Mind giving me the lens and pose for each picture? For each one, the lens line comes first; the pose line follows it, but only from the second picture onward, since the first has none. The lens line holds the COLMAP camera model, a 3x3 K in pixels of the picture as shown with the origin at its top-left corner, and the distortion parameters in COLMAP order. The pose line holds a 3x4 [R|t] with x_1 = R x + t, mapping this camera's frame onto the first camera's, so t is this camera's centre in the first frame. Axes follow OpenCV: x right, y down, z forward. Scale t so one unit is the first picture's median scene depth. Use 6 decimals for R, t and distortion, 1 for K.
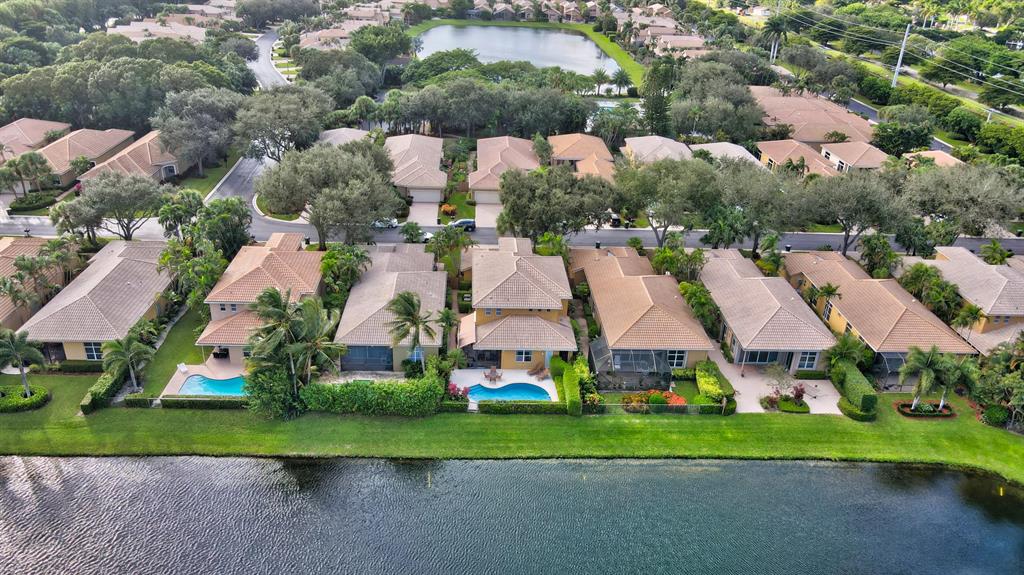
lens RADIAL K [[759.7, 0, 505.1], [0, 759.7, 287.1], [0, 0, 1]] dist [0.016785, 0.004648]
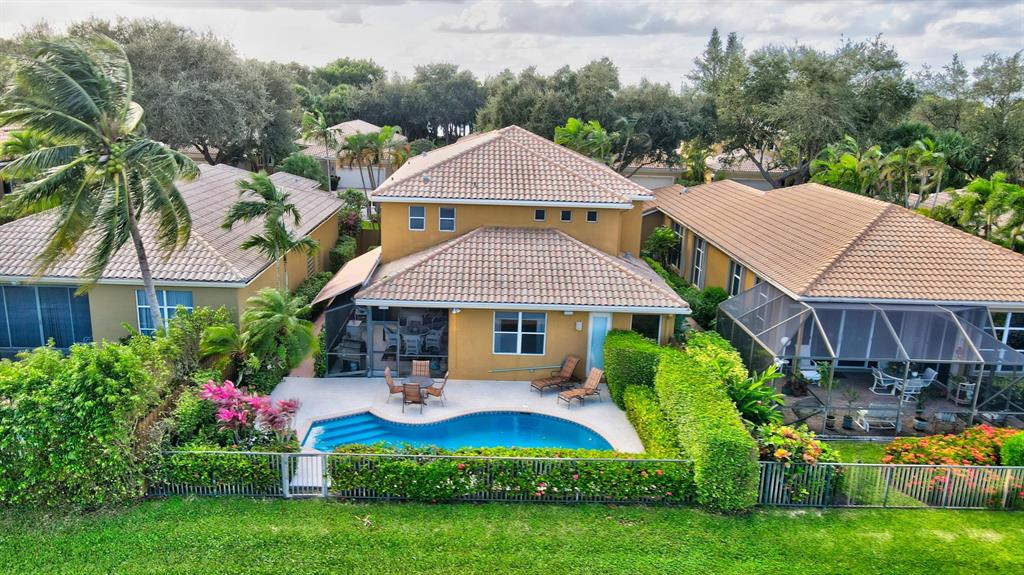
lens RADIAL K [[759.7, 0, 505.1], [0, 759.7, 287.1], [0, 0, 1]] dist [0.016785, 0.004648]
pose [[0.999957, -0.001494, -0.009175, 0.021638], [-0.000393, 0.979322, -0.202308, 0.136983], [0.009288, 0.202303, 0.979279, 0.691163]]
